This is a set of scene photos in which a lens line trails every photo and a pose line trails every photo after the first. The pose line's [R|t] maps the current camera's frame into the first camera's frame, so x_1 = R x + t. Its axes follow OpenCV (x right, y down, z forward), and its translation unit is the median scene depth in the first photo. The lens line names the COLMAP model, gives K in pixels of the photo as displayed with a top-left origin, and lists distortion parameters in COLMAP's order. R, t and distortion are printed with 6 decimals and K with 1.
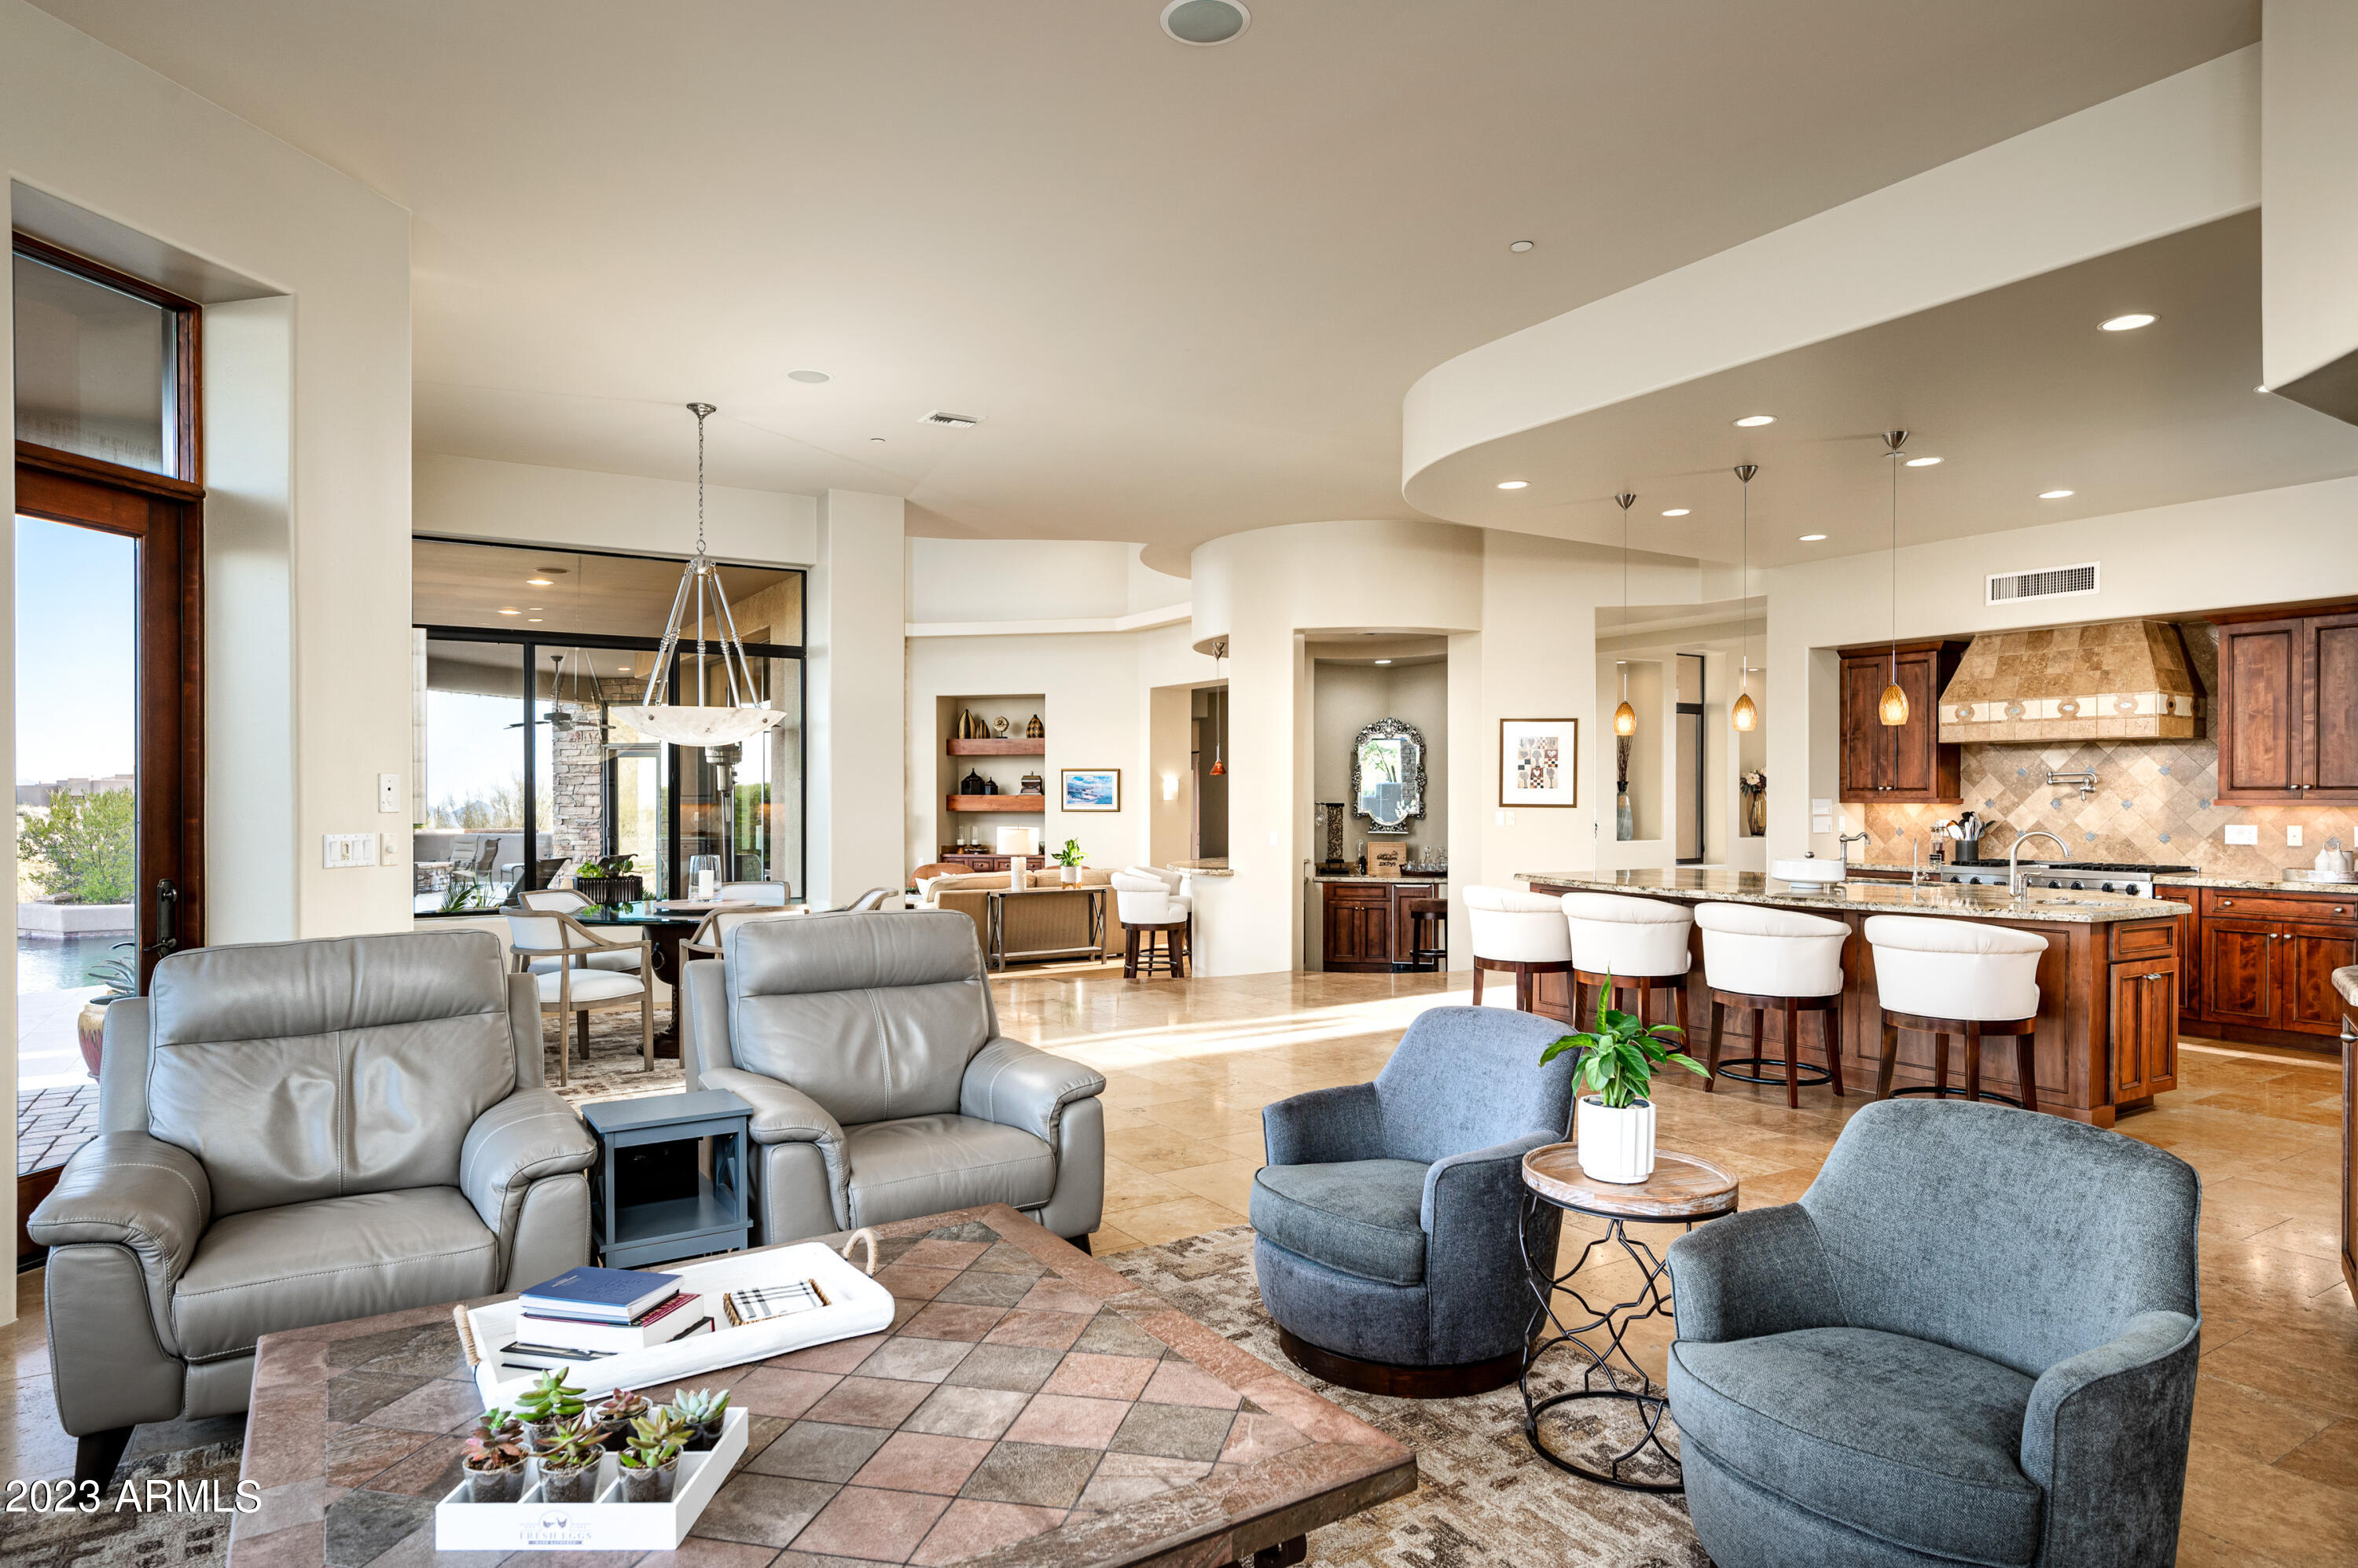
lens RADIAL K [[1303.7, 0, 1169.2], [0, 1303.7, 788.4], [0, 0, 1]] dist [-0.007198, -0.002347]
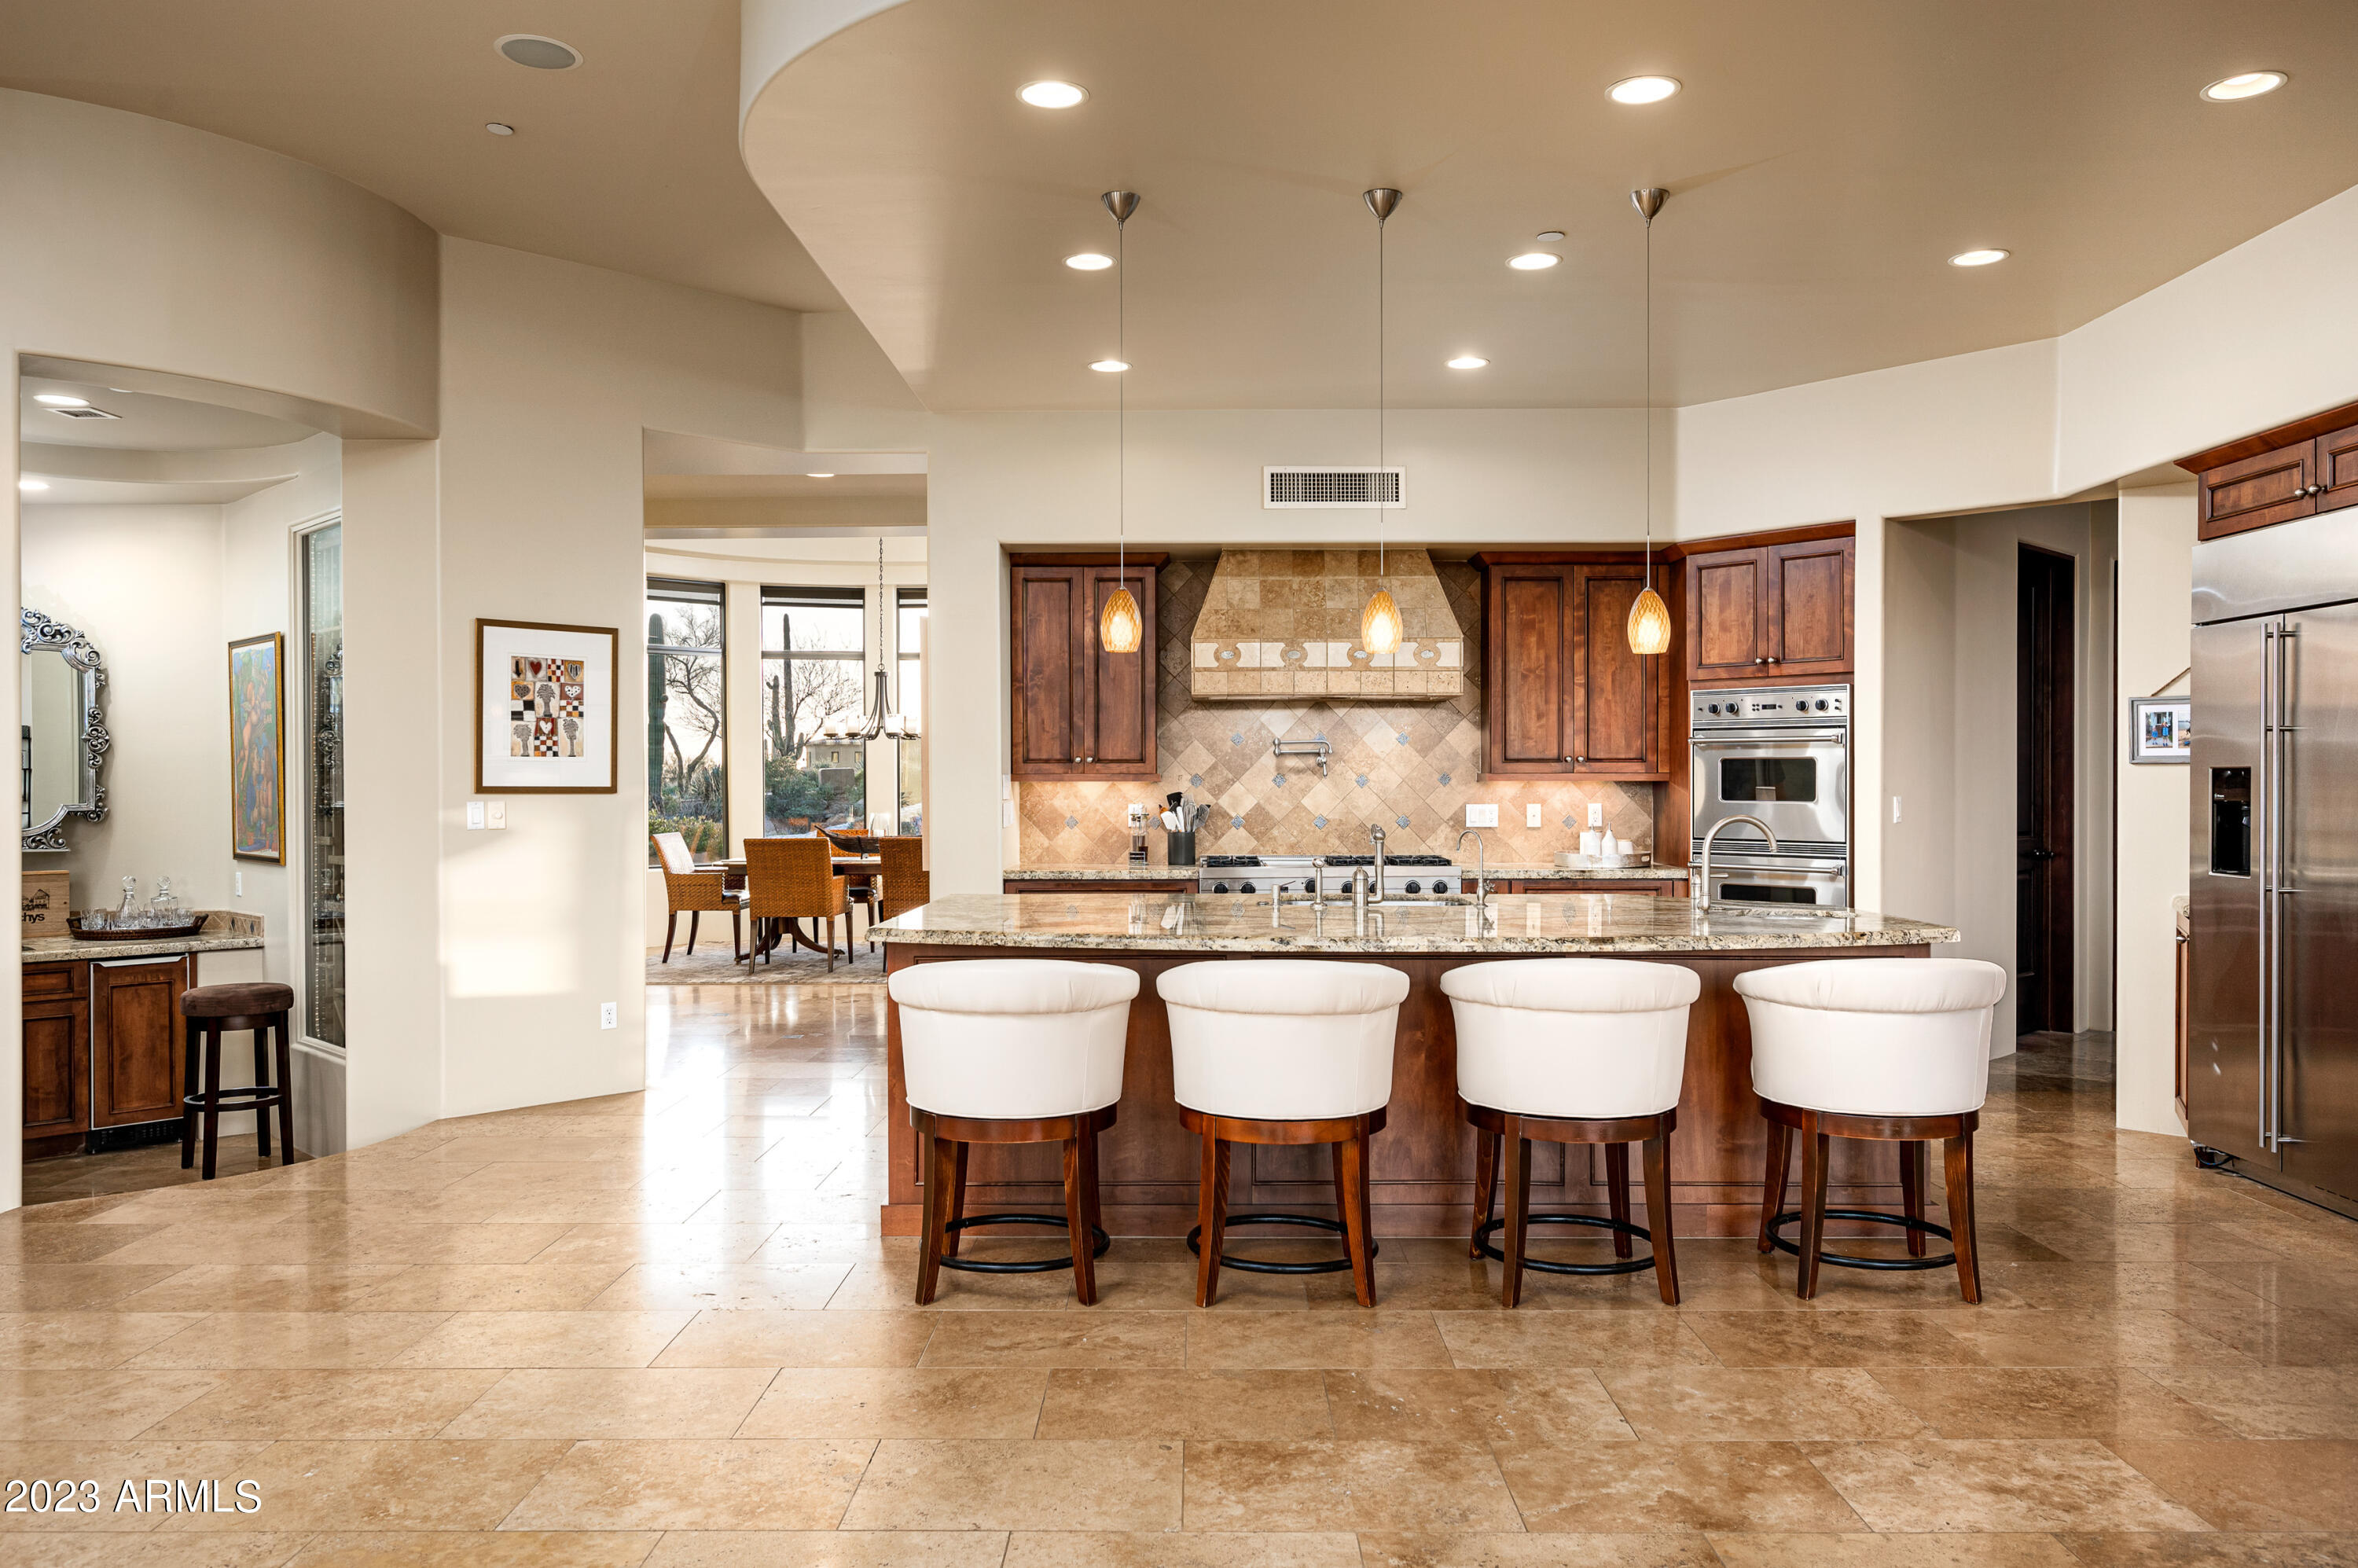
lens RADIAL K [[1635.7, 0, 1179.3], [0, 1635.7, 785.0], [0, 0, 1]] dist [0.007089, -0.004792]
pose [[0.536536, -0.007079, 0.843848, -0.165942], [-0.002168, 0.999950, 0.009767, 0.005225], [-0.843875, -0.007070, 0.536494, 0.534538]]
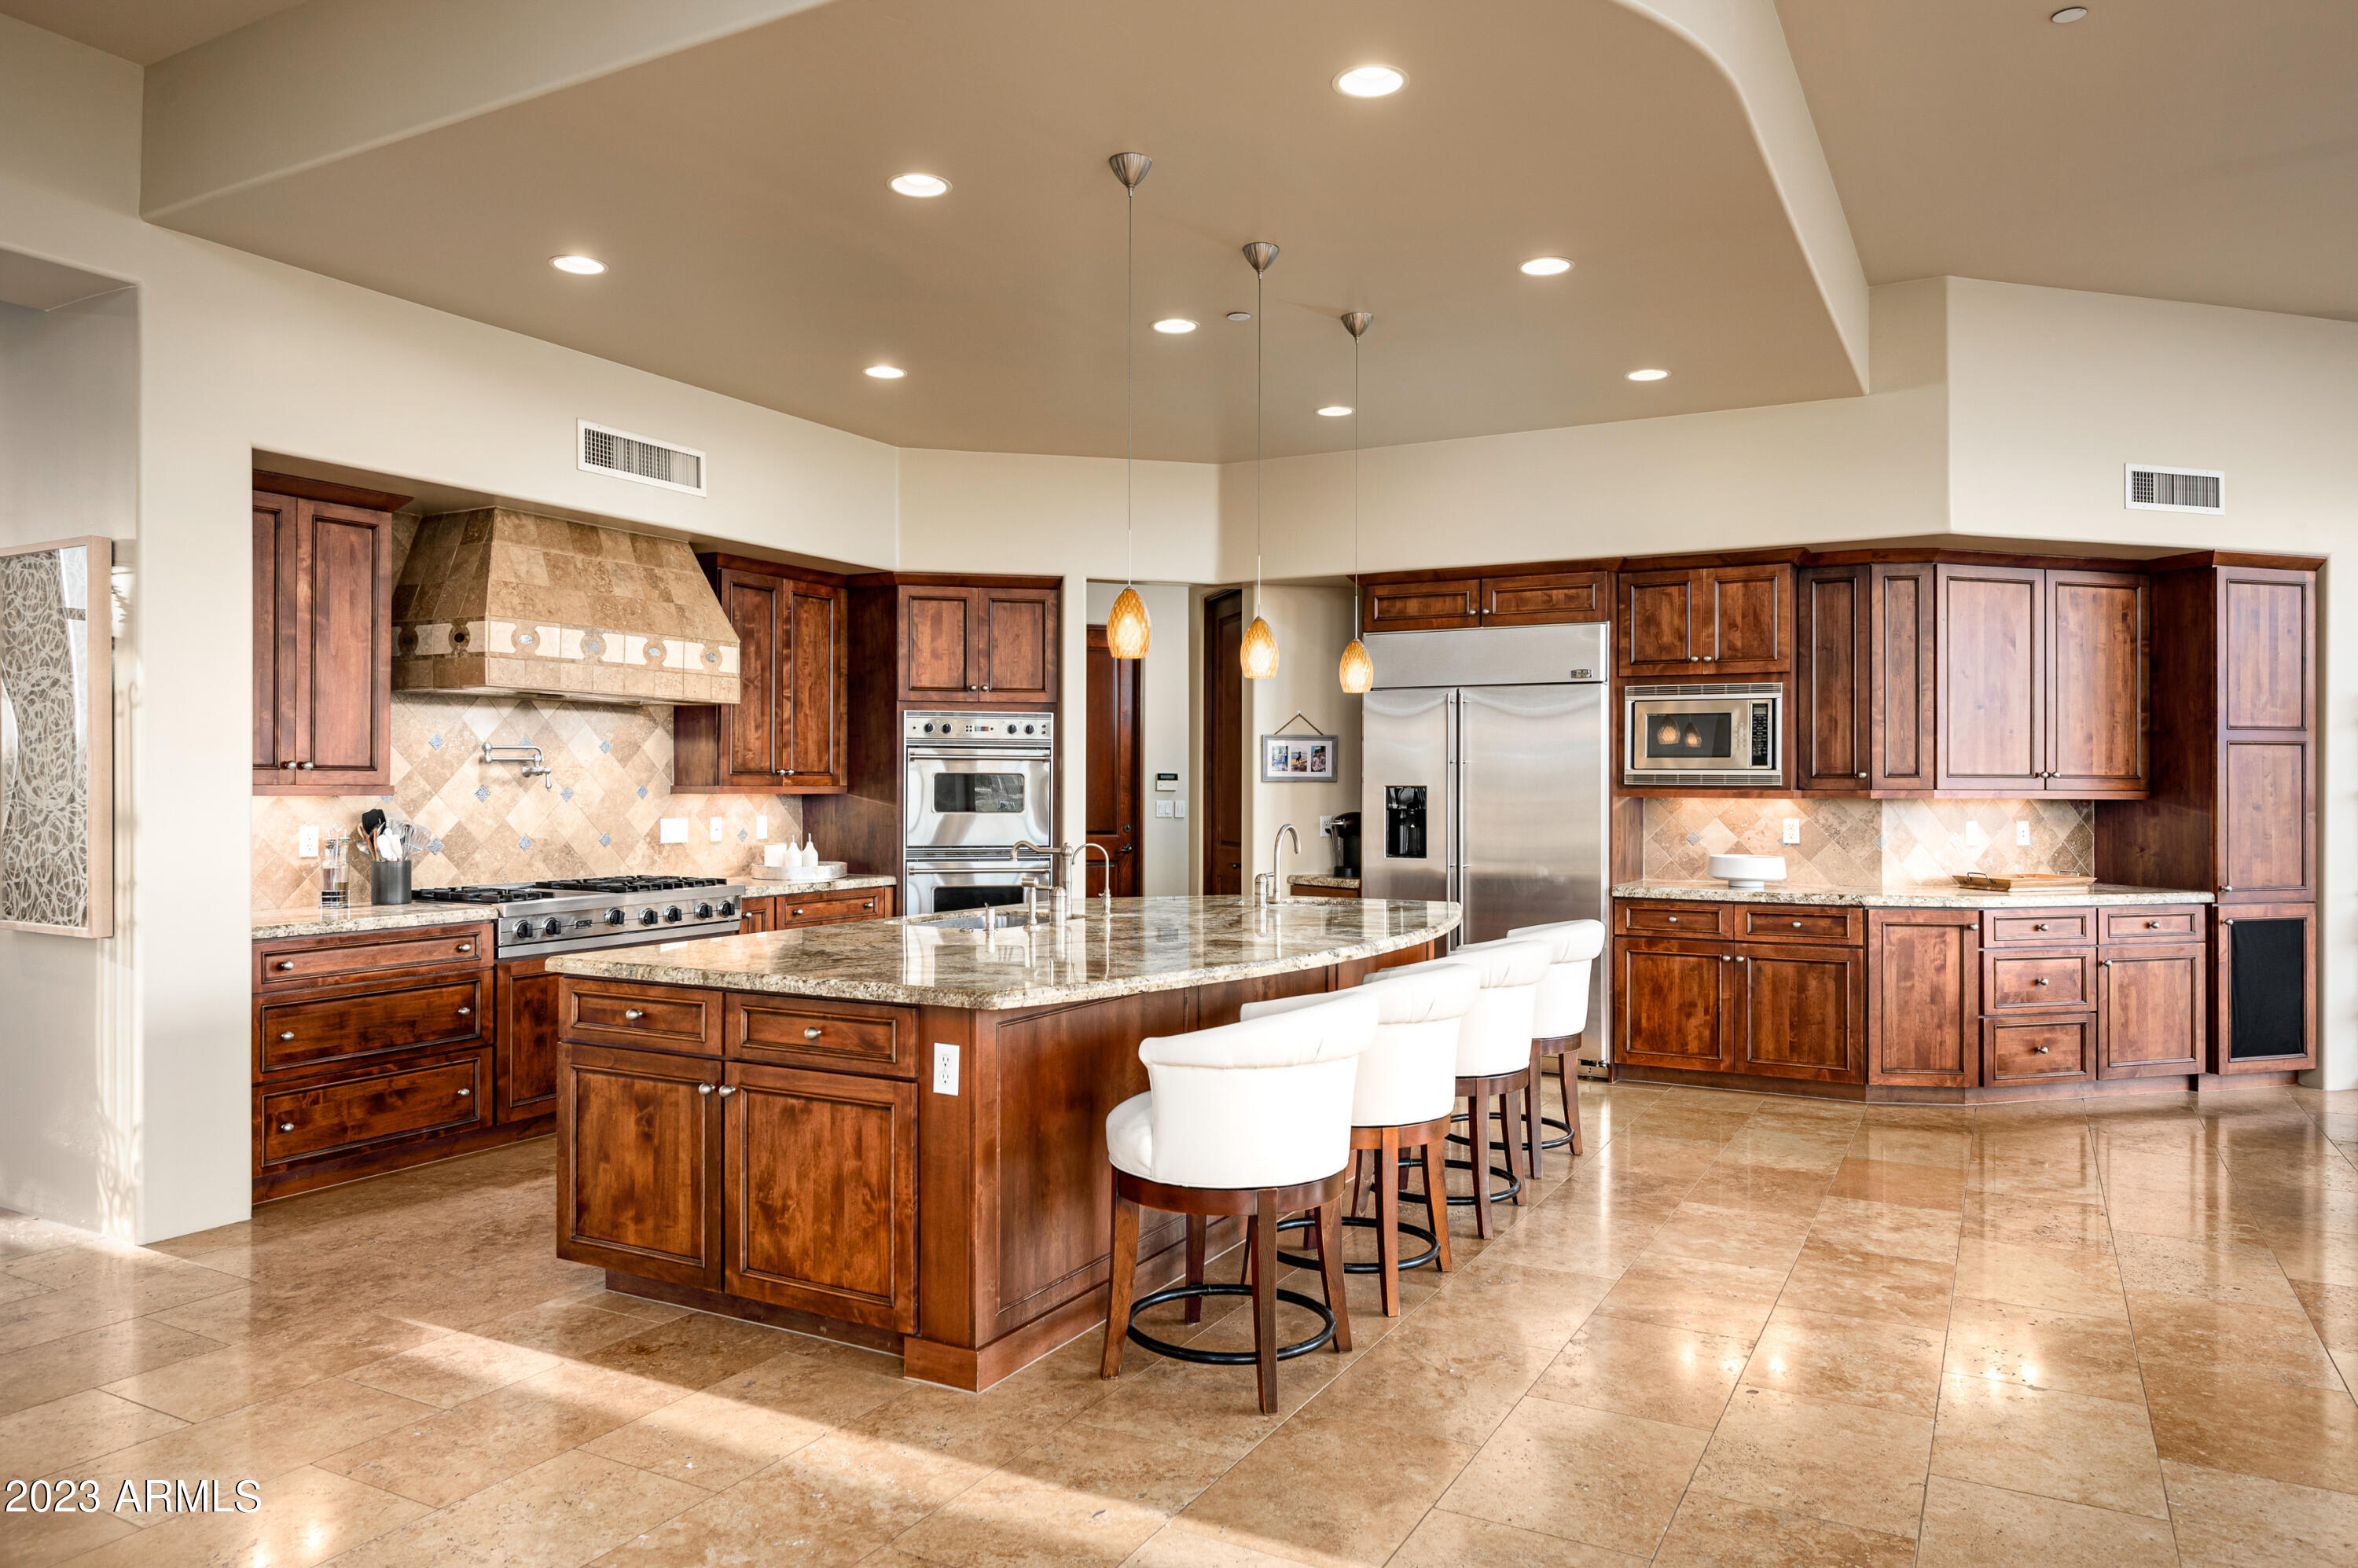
lens RADIAL K [[1538.3, 0, 1146.5], [0, 1538.3, 769.7], [0, 0, 1]] dist [0.006542, -0.001612]
pose [[-0.482291, 0.003258, 0.876005, -0.127004], [-0.009924, 0.999909, -0.009182, 0.003925], [-0.875955, -0.013122, -0.482214, 1.084963]]
